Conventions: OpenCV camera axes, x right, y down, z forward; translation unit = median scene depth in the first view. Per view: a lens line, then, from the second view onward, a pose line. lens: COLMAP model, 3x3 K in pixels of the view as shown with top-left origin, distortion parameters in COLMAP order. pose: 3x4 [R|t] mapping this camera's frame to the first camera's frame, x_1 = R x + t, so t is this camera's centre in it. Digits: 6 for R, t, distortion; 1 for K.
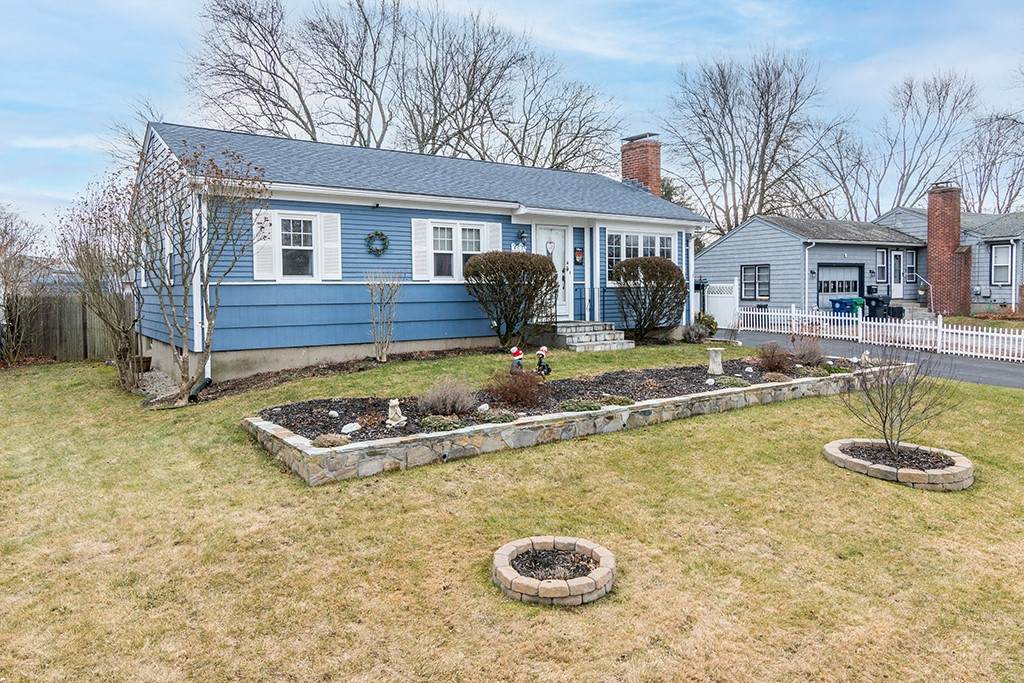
lens RADIAL K [[665.5, 0, 584.3], [0, 665.5, 342.1], [0, 0, 1]] dist [0.002476, 0.001931]
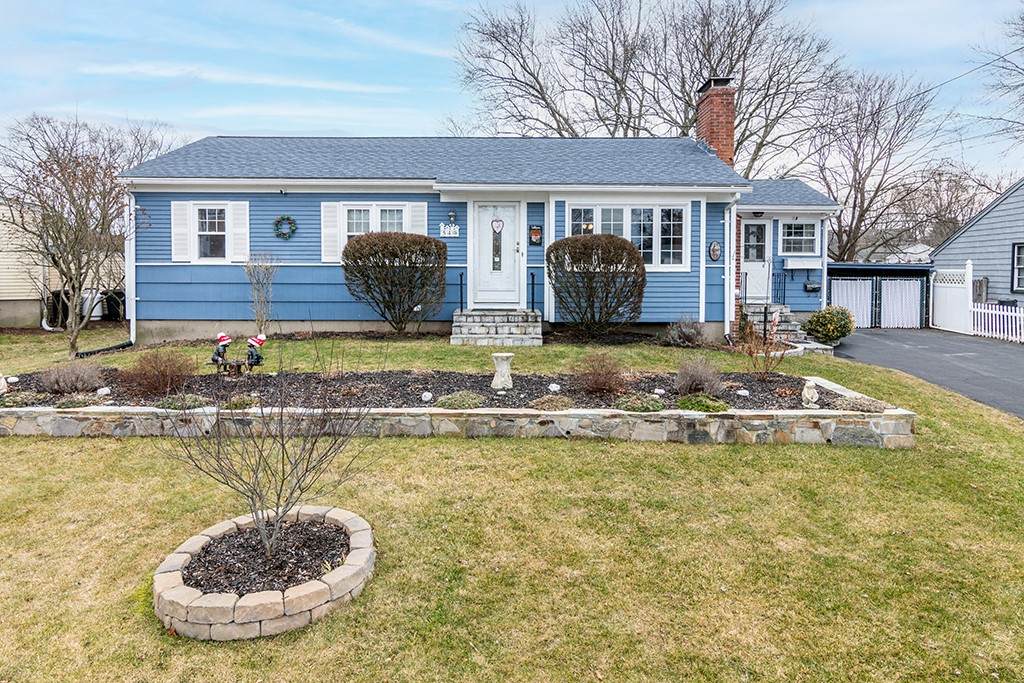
lens RADIAL K [[628.5, 0, 572.4], [0, 628.5, 335.8], [0, 0, 1]] dist [0.004166, 0.001039]
pose [[0.800971, 0.072138, -0.594341, 0.669069], [-0.059440, 0.997391, 0.040952, -0.043833], [0.595745, 0.002526, 0.803170, 0.464610]]
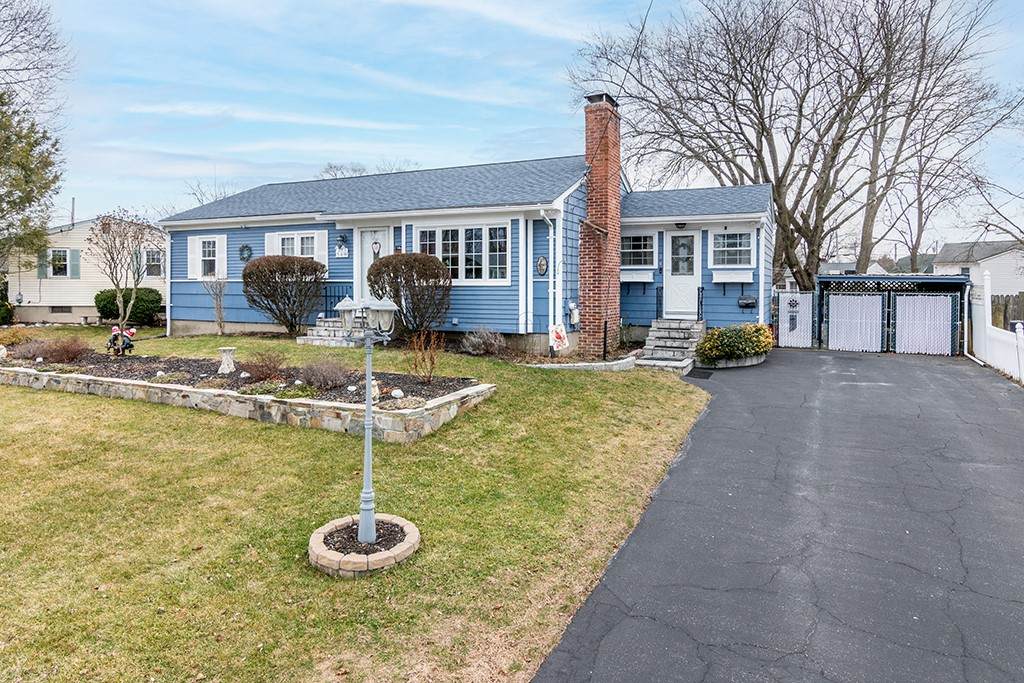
lens RADIAL K [[665.5, 0, 584.3], [0, 665.5, 342.1], [0, 0, 1]] dist [0.002476, 0.001931]
pose [[0.456716, 0.086475, -0.885400, 1.302870], [-0.079091, 0.995270, 0.056408, -0.095996], [0.886090, 0.044265, 0.461395, 0.992636]]
